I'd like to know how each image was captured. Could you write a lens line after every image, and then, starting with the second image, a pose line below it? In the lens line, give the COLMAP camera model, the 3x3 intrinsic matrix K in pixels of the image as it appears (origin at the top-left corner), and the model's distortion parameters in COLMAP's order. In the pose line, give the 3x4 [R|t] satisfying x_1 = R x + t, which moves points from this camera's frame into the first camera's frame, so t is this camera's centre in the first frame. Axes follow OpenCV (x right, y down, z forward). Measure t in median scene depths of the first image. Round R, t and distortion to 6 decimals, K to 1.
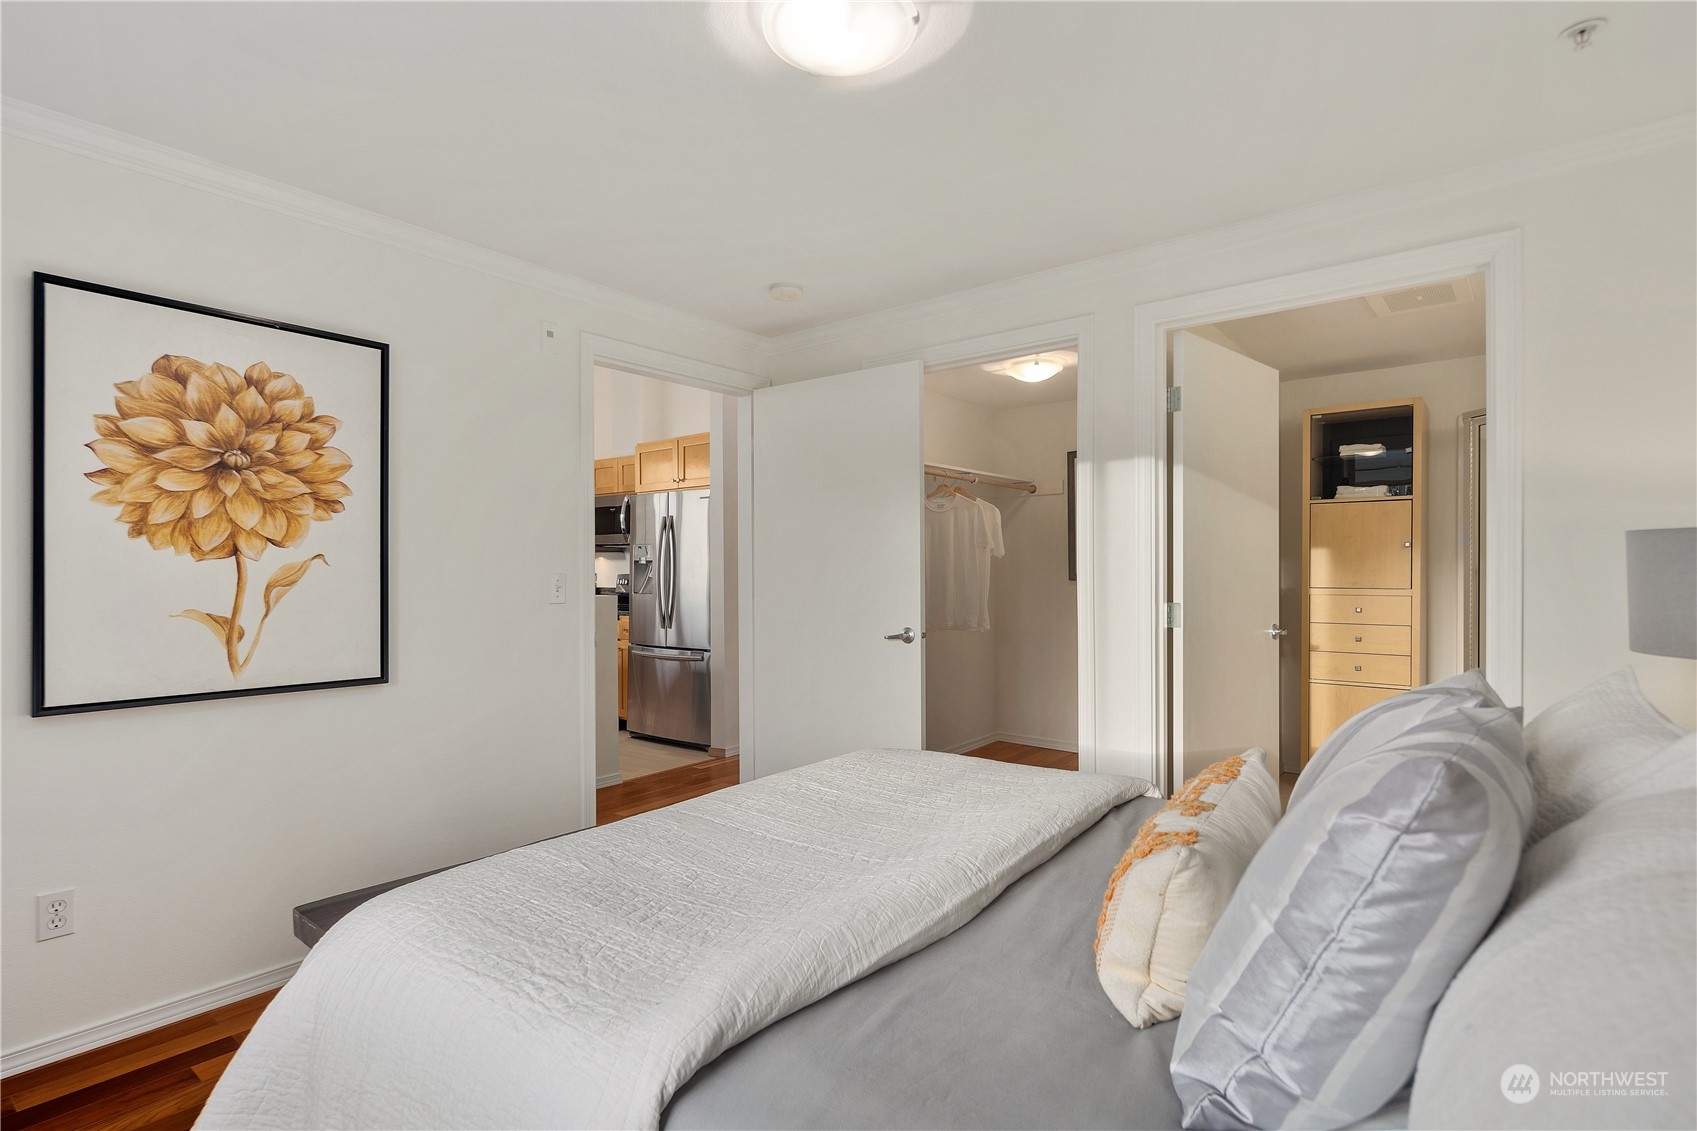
lens RADIAL K [[830.4, 0, 848.7], [0, 830.4, 575.6], [0, 0, 1]] dist [0.006375, -0.004092]
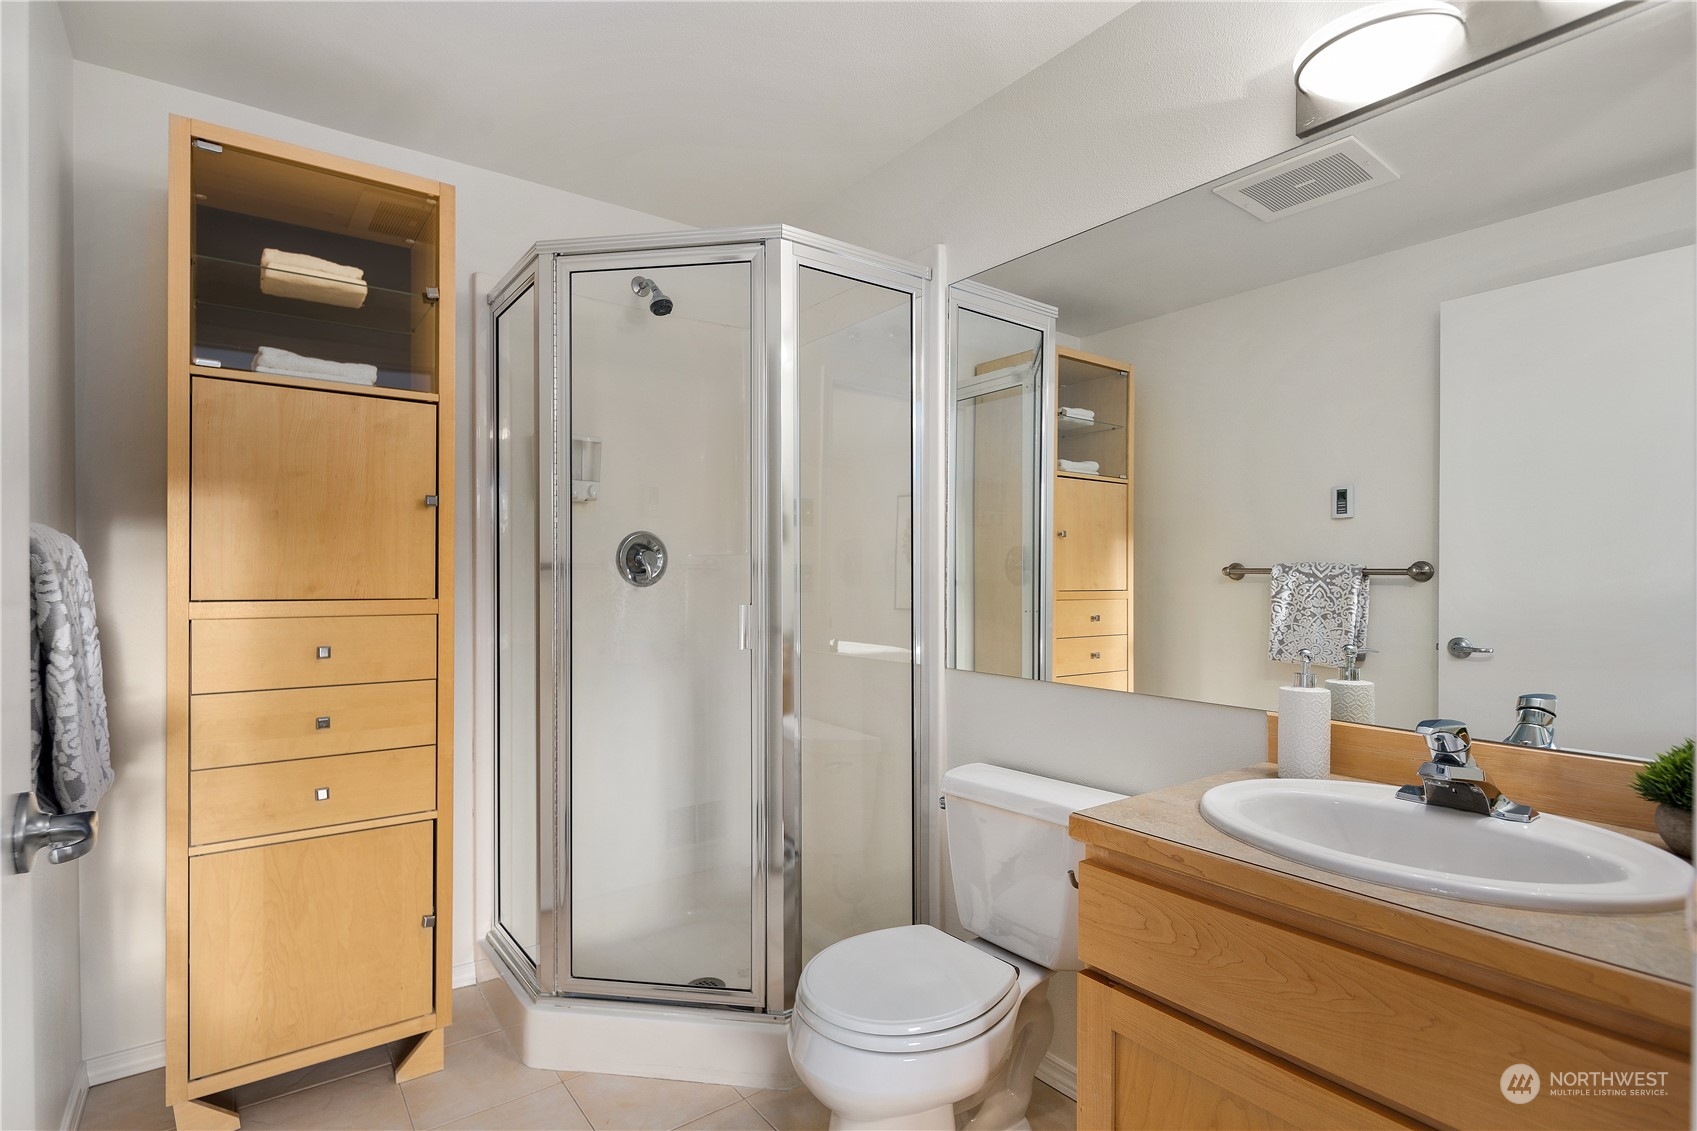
lens RADIAL K [[830.4, 0, 849.1], [0, 830.4, 582.8], [0, 0, 1]] dist [0.006375, -0.004092]
pose [[0.237064, -0.004361, 0.971484, 0.269872], [-0.001374, 0.999987, 0.004824, 0.005005], [-0.971493, -0.002478, 0.237055, 0.636293]]
